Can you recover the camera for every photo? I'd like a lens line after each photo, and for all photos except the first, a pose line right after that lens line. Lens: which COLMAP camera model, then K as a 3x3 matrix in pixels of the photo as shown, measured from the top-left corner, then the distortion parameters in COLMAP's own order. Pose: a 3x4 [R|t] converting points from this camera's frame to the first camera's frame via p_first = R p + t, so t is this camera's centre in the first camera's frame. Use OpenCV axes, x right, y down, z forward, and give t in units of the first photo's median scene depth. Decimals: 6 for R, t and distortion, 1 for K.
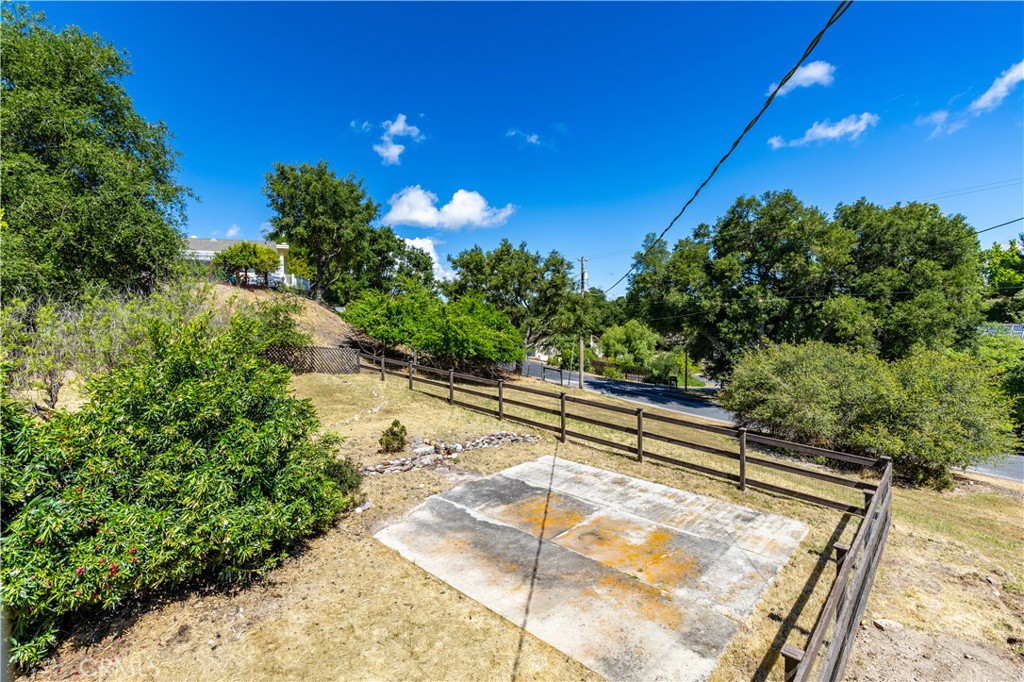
lens RADIAL K [[487.9, 0, 490.3], [0, 487.9, 330.2], [0, 0, 1]] dist [-0.002920, -0.001149]
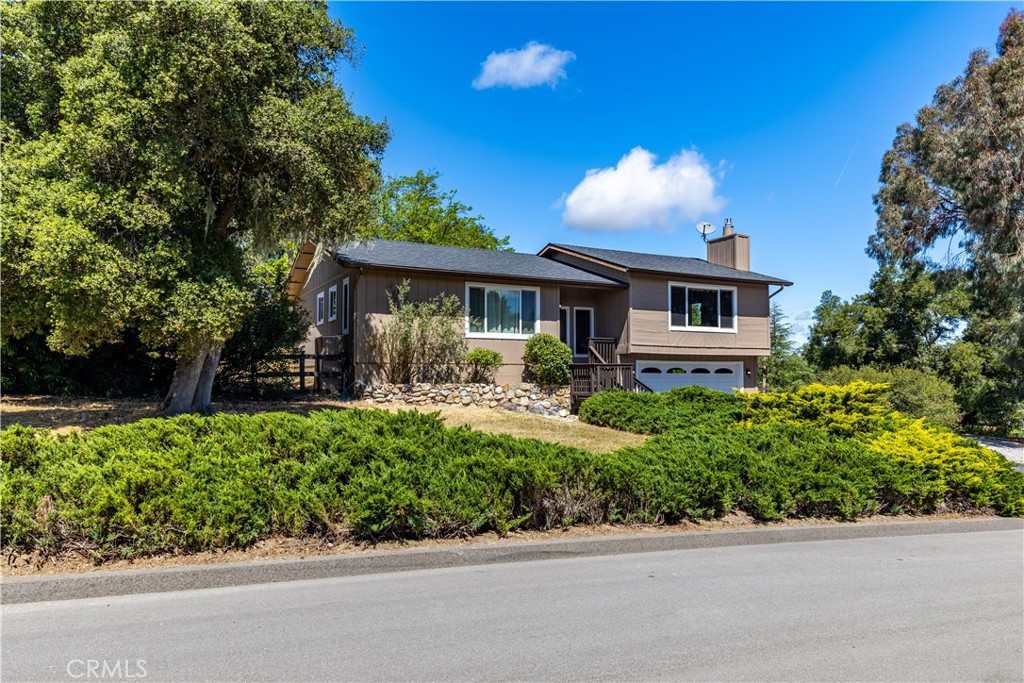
lens RADIAL K [[678.0, 0, 510.9], [0, 678.0, 344.8], [0, 0, 1]] dist [0.002995, 0.000374]
pose [[0.945695, -0.004777, -0.325021, 0.192844], [-0.022717, 0.996476, -0.080744, 0.108066], [0.324261, 0.083743, 0.942254, -1.043648]]
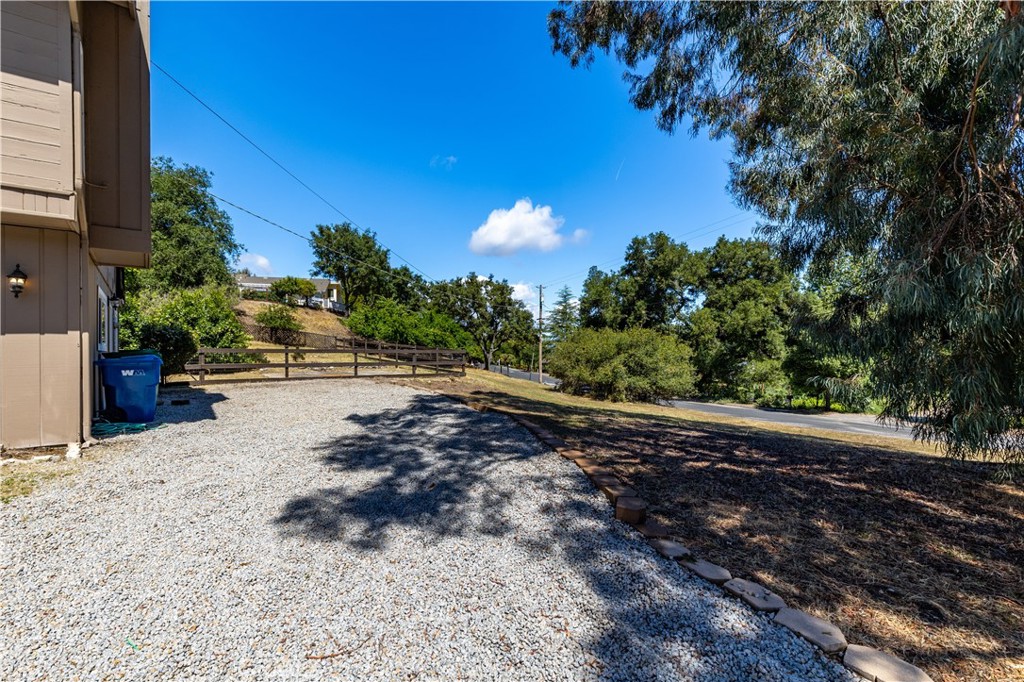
lens RADIAL K [[466.6, 0, 508.8], [0, 466.6, 341.0], [0, 0, 1]] dist [-0.002109, 0.000046]
pose [[0.989935, -0.001006, -0.141519, 0.385273], [-0.006963, 0.998418, -0.055799, 0.099605], [0.141351, 0.056222, 0.988362, -0.349283]]
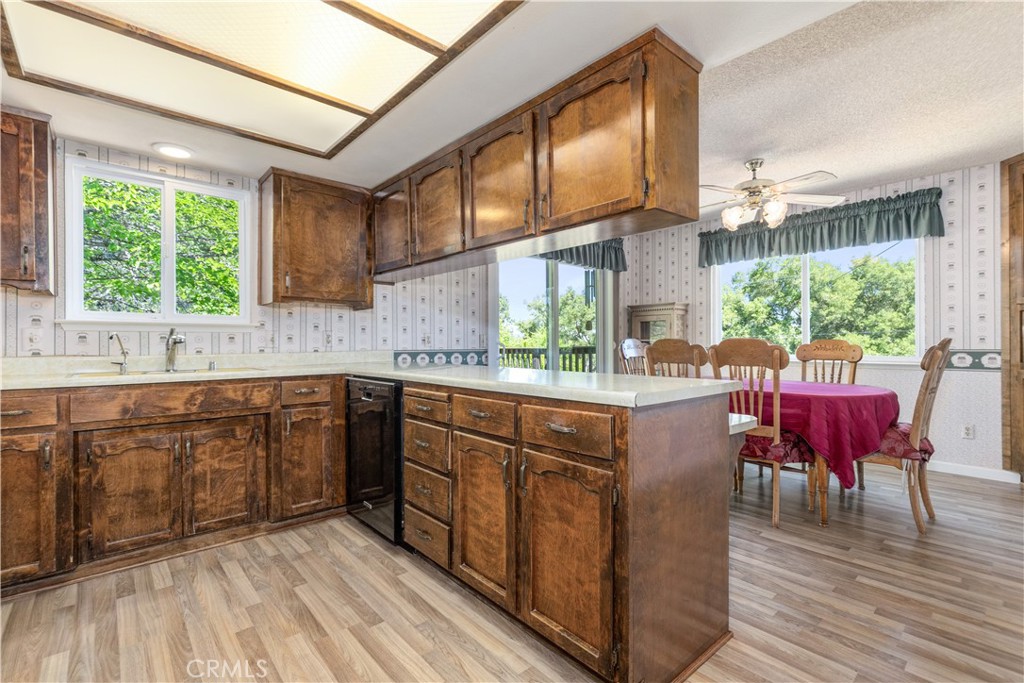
lens RADIAL K [[466.6, 0, 509.0], [0, 466.6, 345.5], [0, 0, 1]] dist [-0.002109, 0.000046]
pose [[0.995715, 0.007794, -0.092143, -0.015125], [-0.011259, 0.999247, -0.037140, 0.011324], [0.091784, 0.038019, 0.995053, -0.232109]]
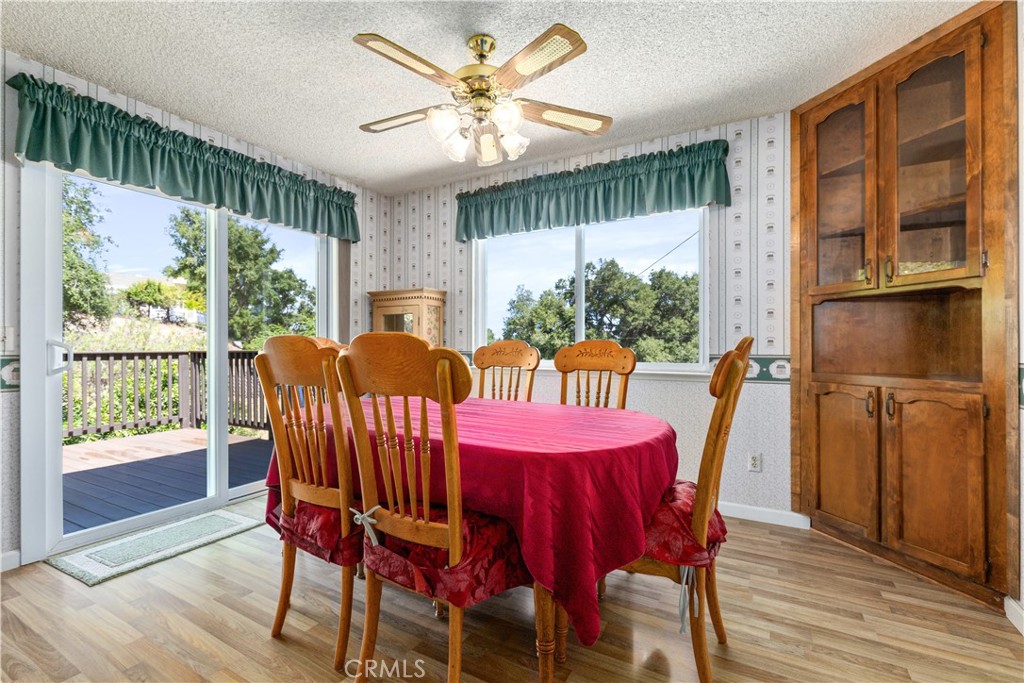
lens RADIAL K [[466.6, 0, 503.7], [0, 466.6, 348.8], [0, 0, 1]] dist [-0.002109, 0.000046]
pose [[0.972958, 0.010583, 0.230739, 0.024383], [-0.002190, 0.999328, -0.036601, 0.008679], [-0.230971, 0.035106, 0.972327, -0.176592]]
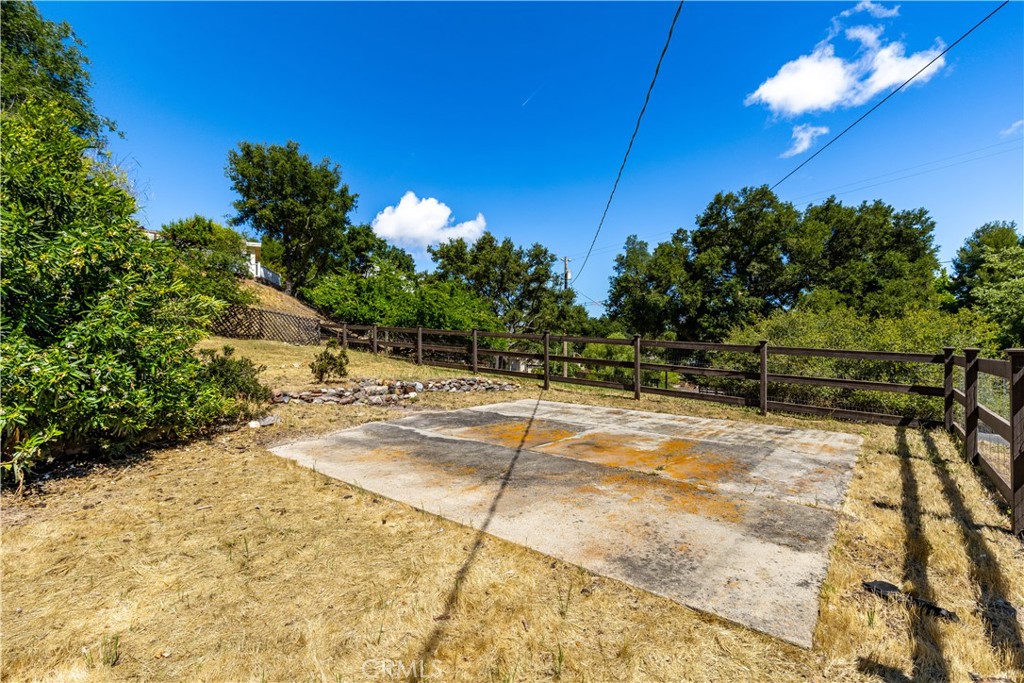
lens RADIAL K [[466.6, 0, 520.8], [0, 466.6, 342.9], [0, 0, 1]] dist [-0.002109, 0.000046]
pose [[0.995725, 0.004364, 0.092263, 0.013198], [-0.001287, 0.999442, -0.033378, 0.078958], [-0.092357, 0.033117, 0.995175, 0.086375]]
